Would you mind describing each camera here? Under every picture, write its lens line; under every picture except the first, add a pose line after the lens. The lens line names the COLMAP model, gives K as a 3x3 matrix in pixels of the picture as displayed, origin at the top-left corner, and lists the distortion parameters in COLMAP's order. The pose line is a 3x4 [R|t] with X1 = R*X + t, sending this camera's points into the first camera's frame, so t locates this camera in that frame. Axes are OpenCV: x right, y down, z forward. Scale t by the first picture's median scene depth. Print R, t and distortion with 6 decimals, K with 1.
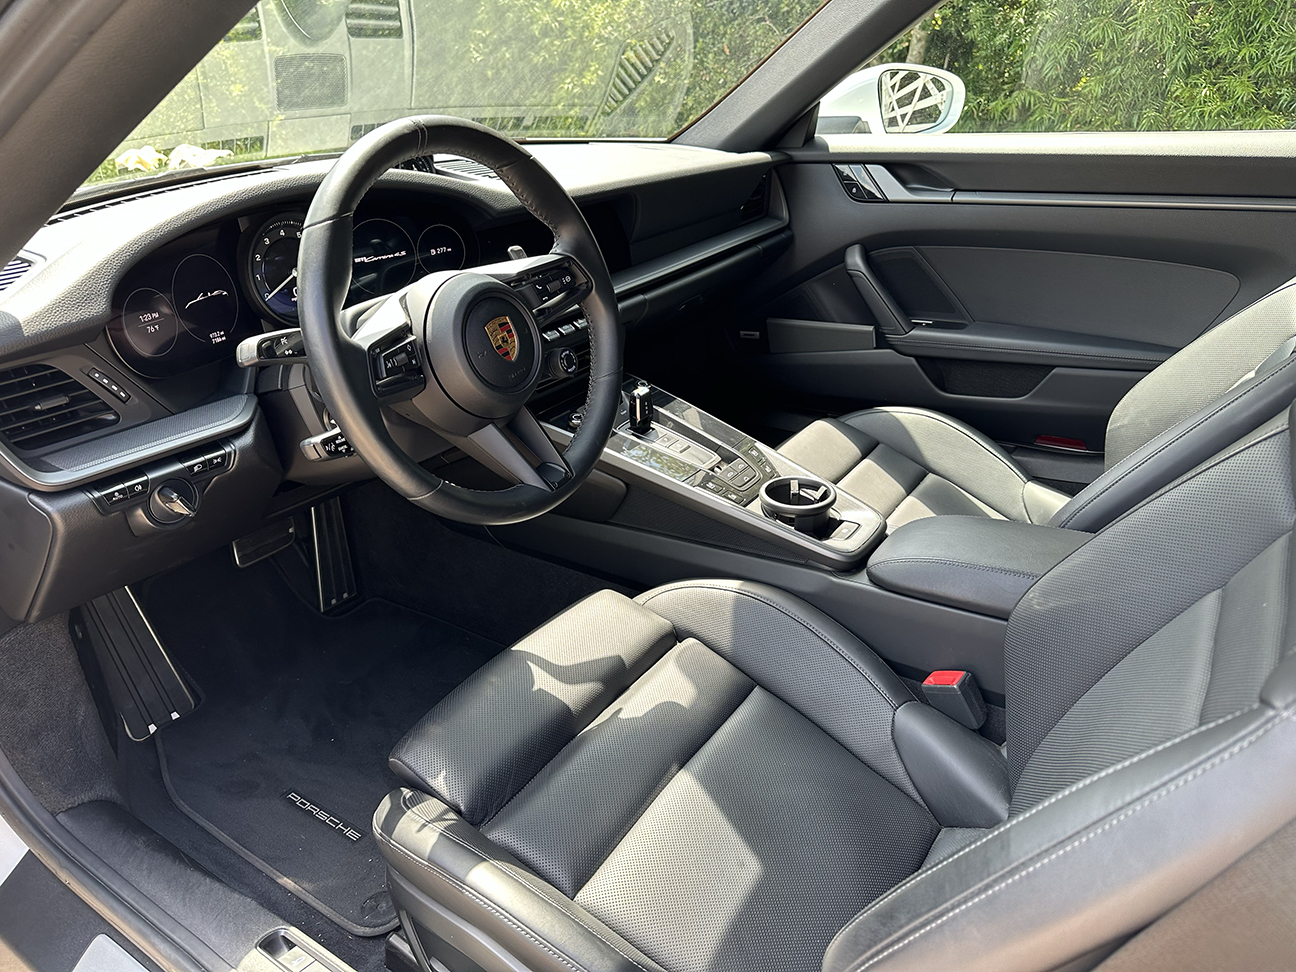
lens RADIAL K [[919.2, 0, 658.9], [0, 919.2, 480.6], [0, 0, 1]] dist [0.071227, -0.114724]
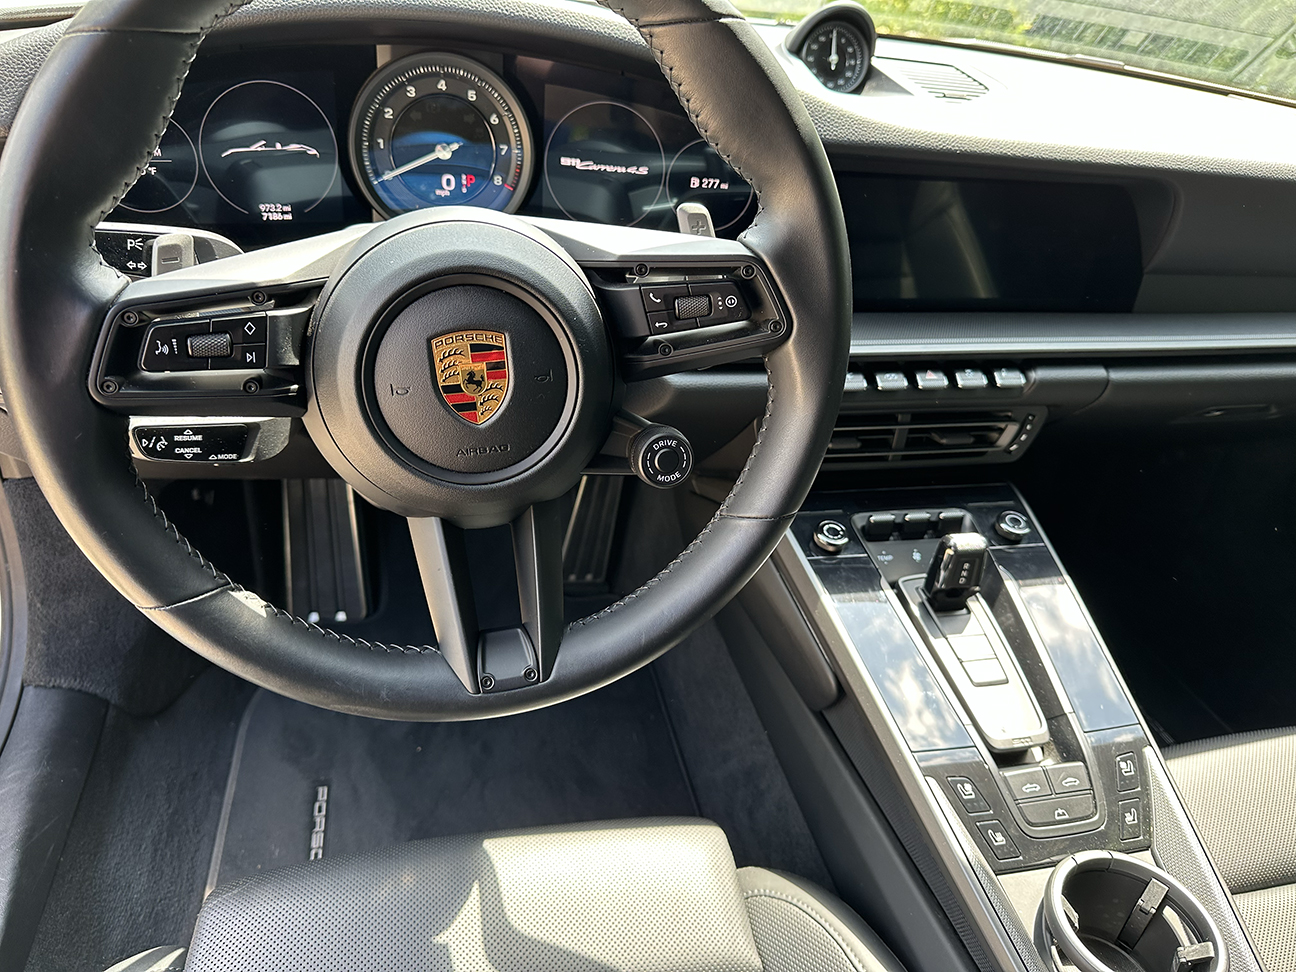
lens RADIAL K [[919.2, 0, 658.9], [0, 919.2, 480.6], [0, 0, 1]] dist [0.071227, -0.114724]
pose [[0.720857, 0.433620, -0.540683, 0.129661], [-0.393923, 0.898189, 0.195143, -0.168331], [0.570254, 0.072317, 0.818279, 0.476991]]
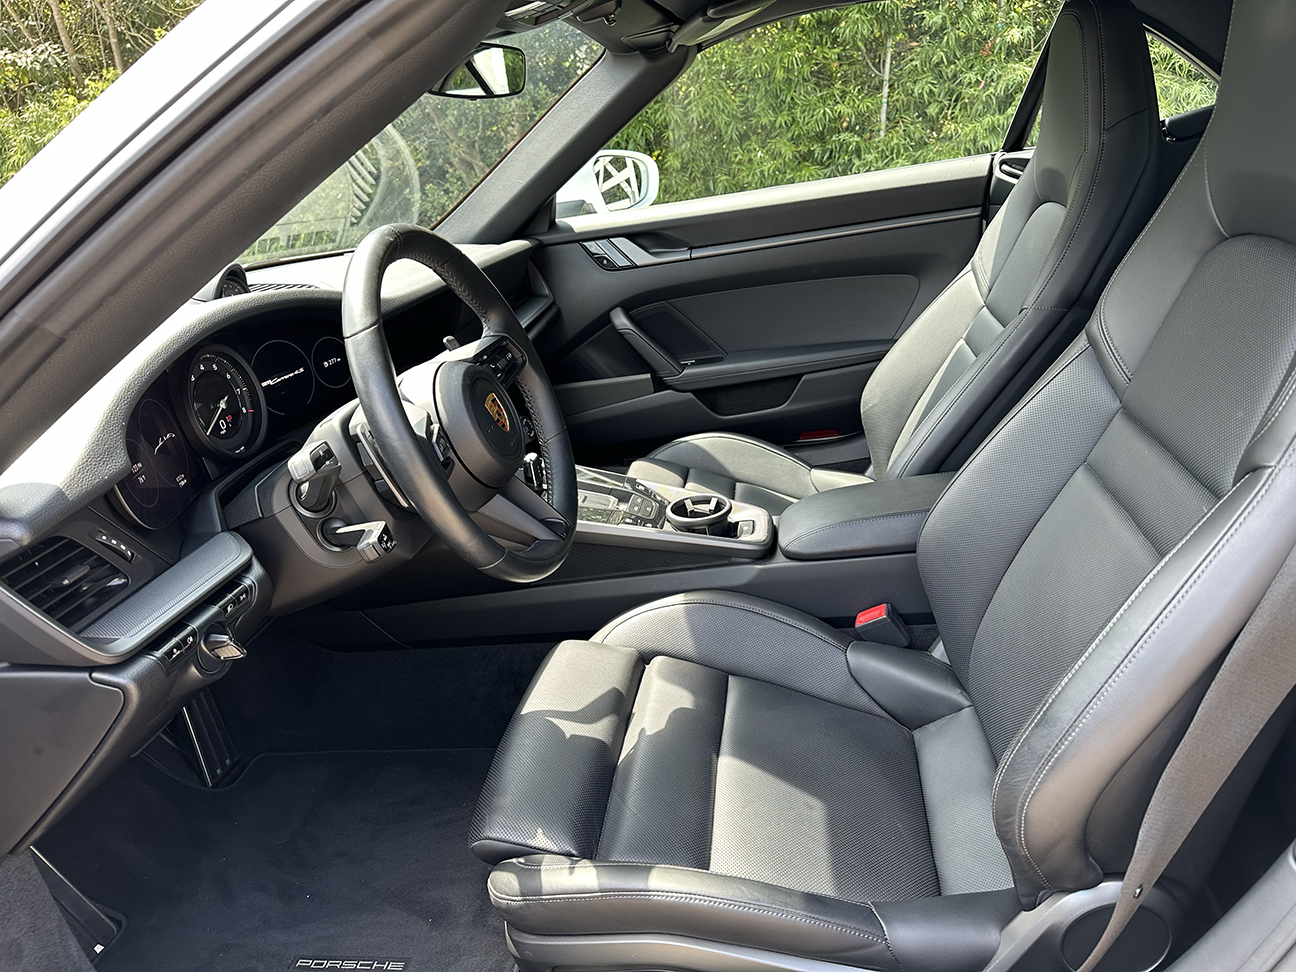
lens RADIAL K [[919.2, 0, 658.9], [0, 919.2, 480.6], [0, 0, 1]] dist [0.071227, -0.114724]
pose [[0.892192, -0.234828, 0.385809, -0.314580], [0.270997, 0.961692, -0.041340, 0.013966], [-0.361322, 0.141436, 0.921652, -0.042509]]
